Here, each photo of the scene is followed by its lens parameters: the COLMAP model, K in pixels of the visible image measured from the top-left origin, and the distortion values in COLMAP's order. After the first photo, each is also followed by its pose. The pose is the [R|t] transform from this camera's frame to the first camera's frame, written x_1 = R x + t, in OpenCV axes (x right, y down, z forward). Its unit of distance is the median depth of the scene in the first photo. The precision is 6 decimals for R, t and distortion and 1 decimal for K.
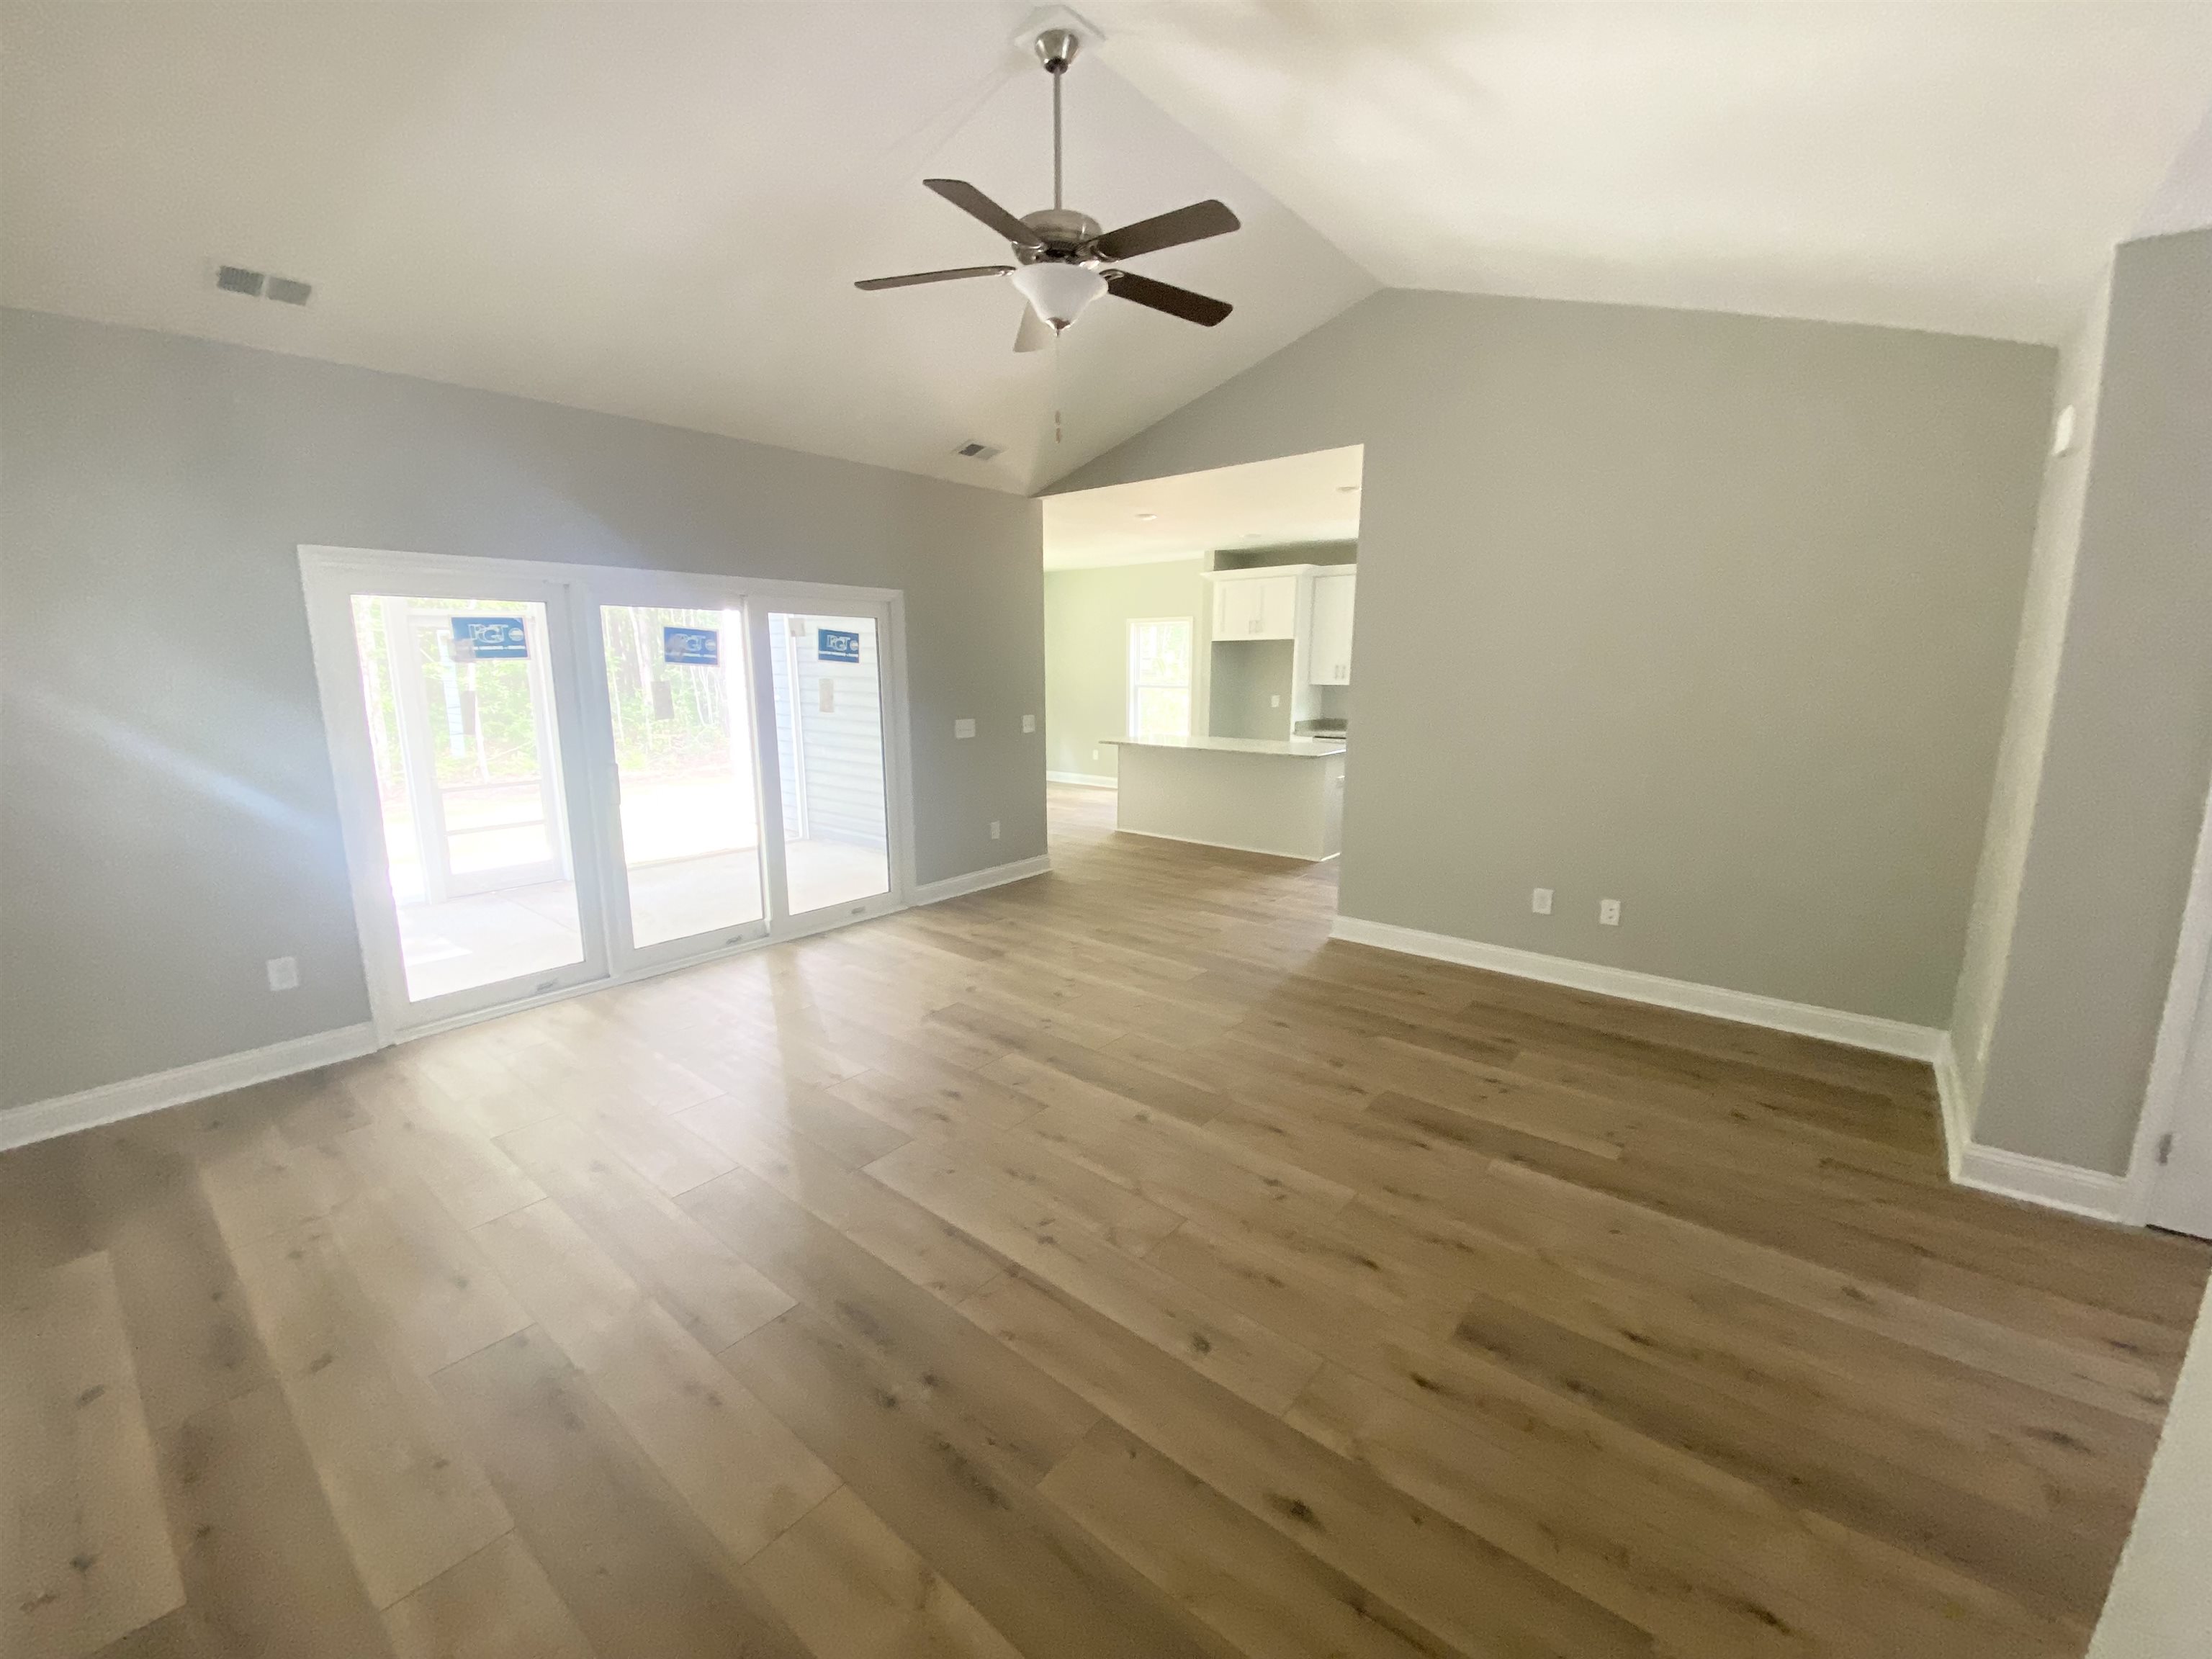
lens RADIAL K [[894.7, 0, 1102.7], [0, 894.7, 835.4], [0, 0, 1]] dist [0.013131, -0.014800]
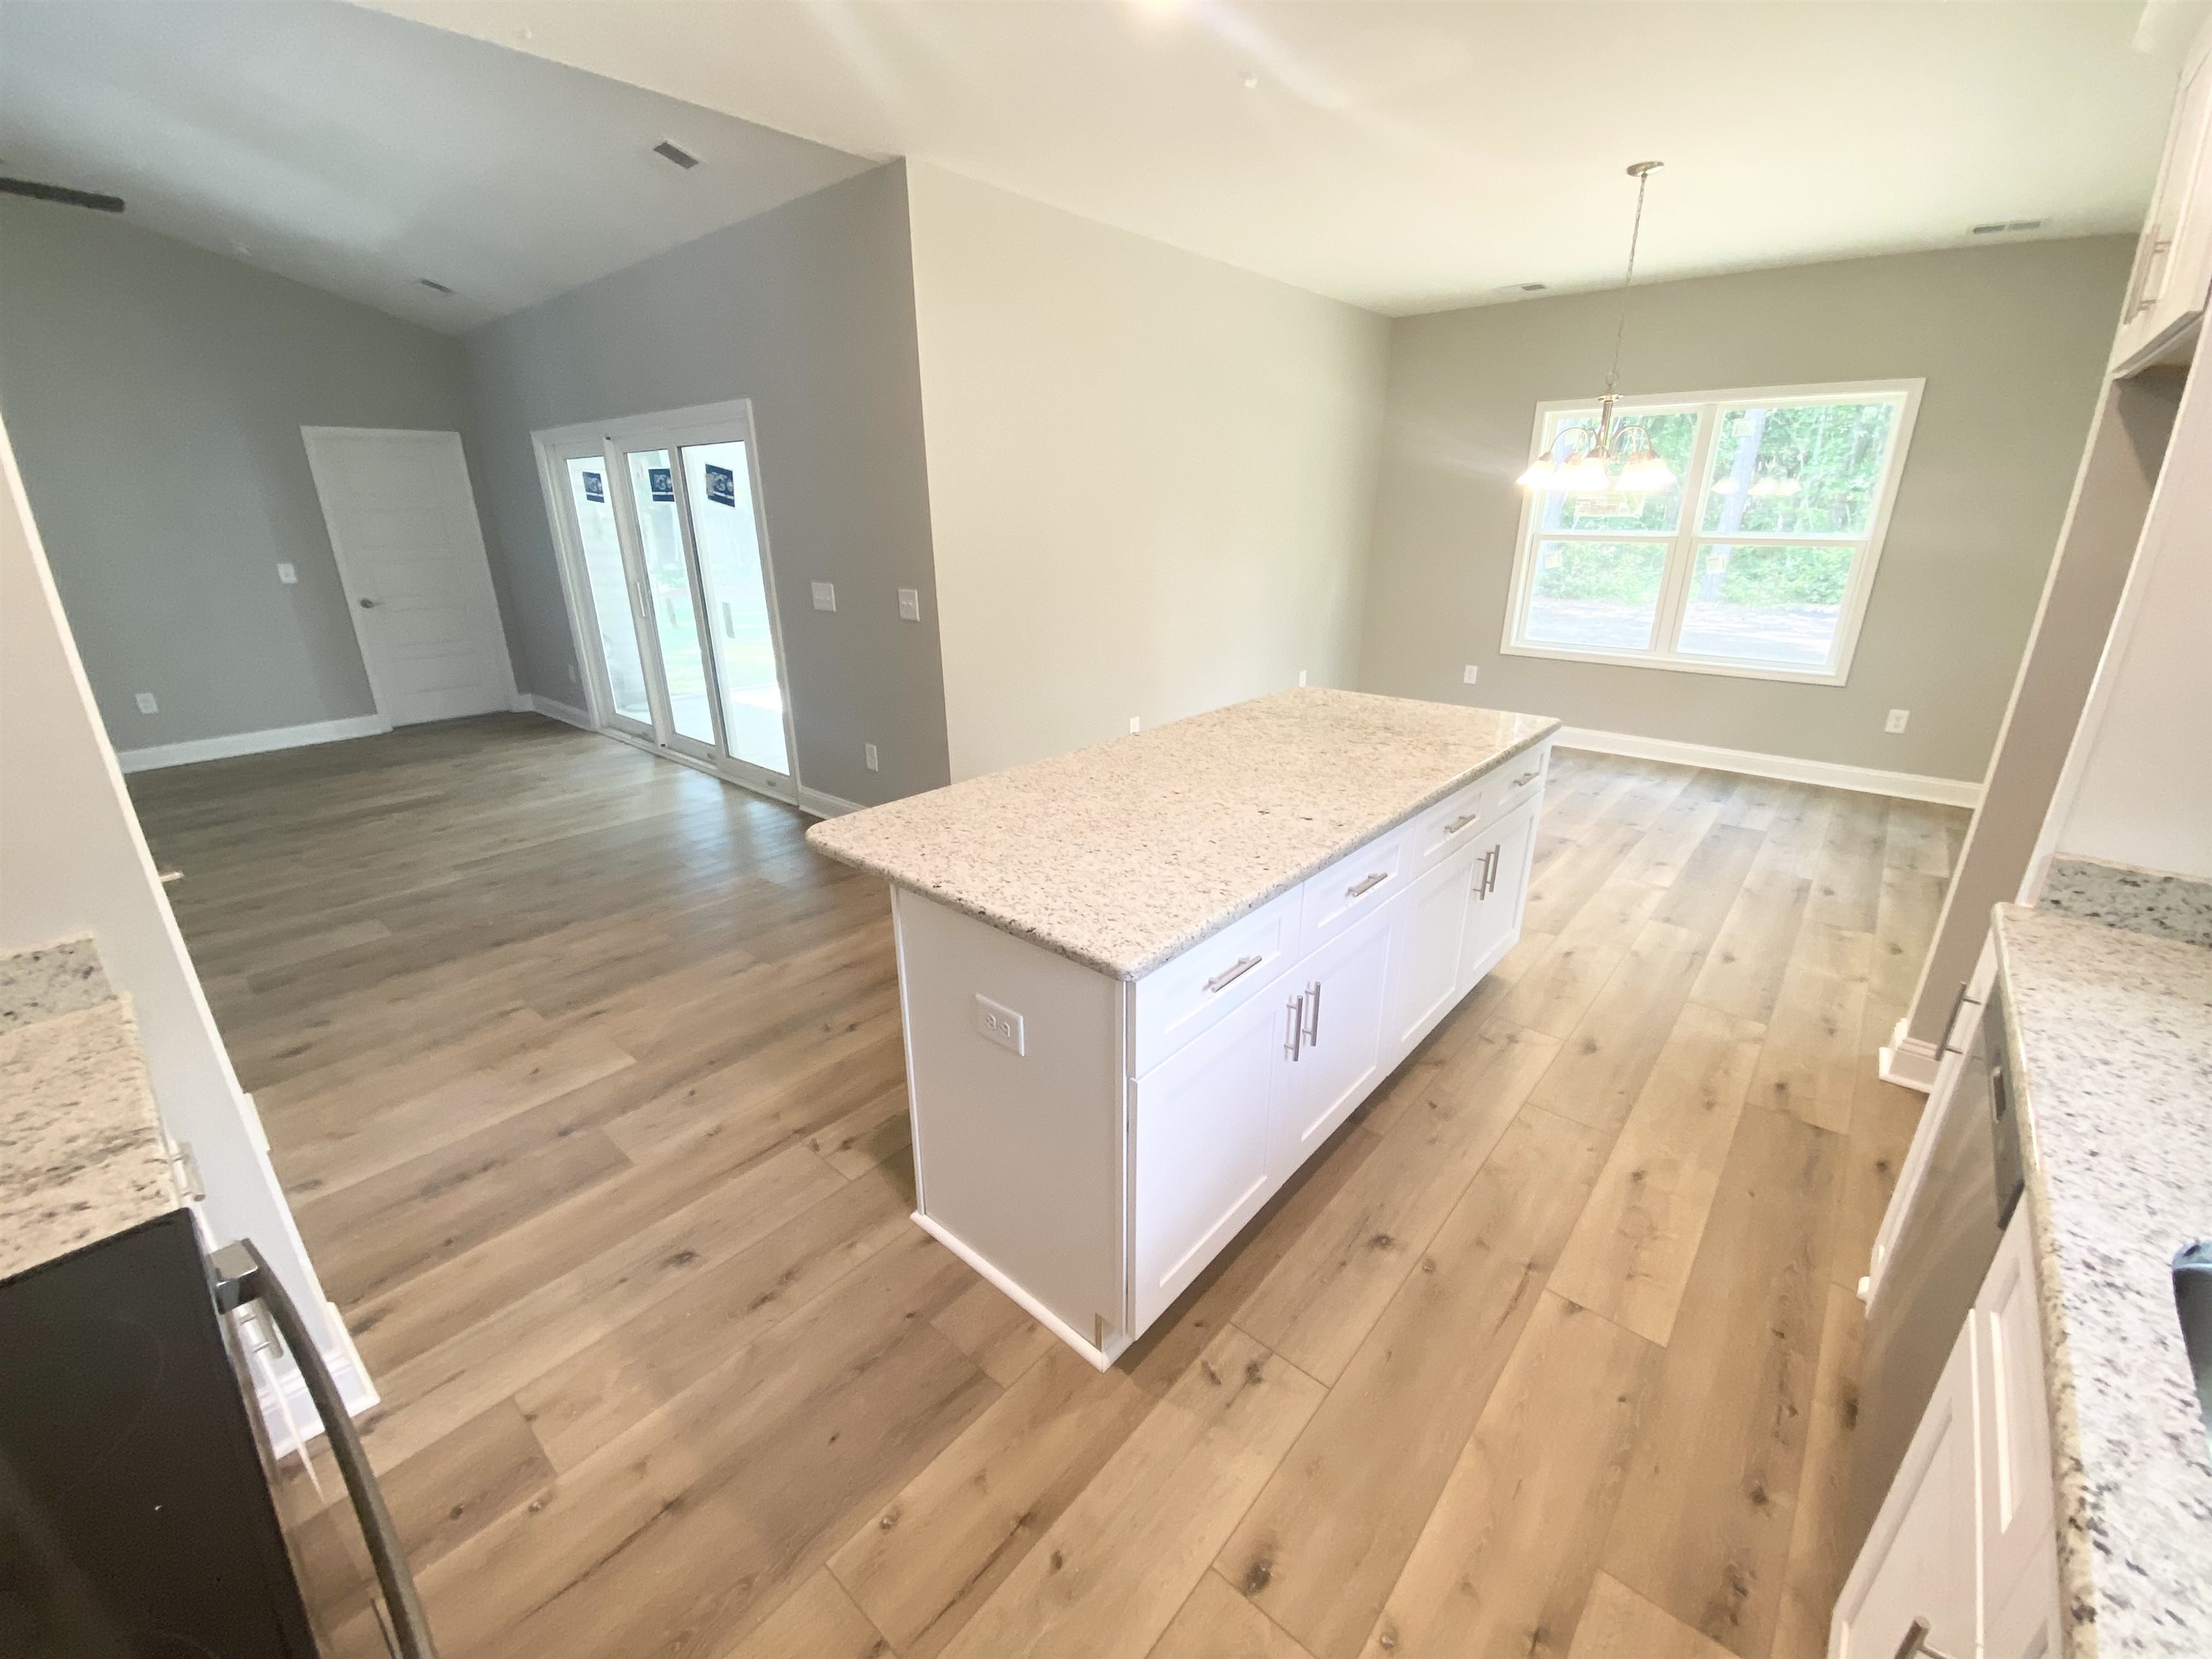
lens RADIAL K [[894.7, 0, 1100.7], [0, 894.7, 824.4], [0, 0, 1]] dist [0.013131, -0.014800]
pose [[-0.027070, 0.332979, -0.942546, 0.788985], [-0.186135, 0.924722, 0.332028, -0.318419], [0.982151, 0.184428, 0.036946, 1.690467]]
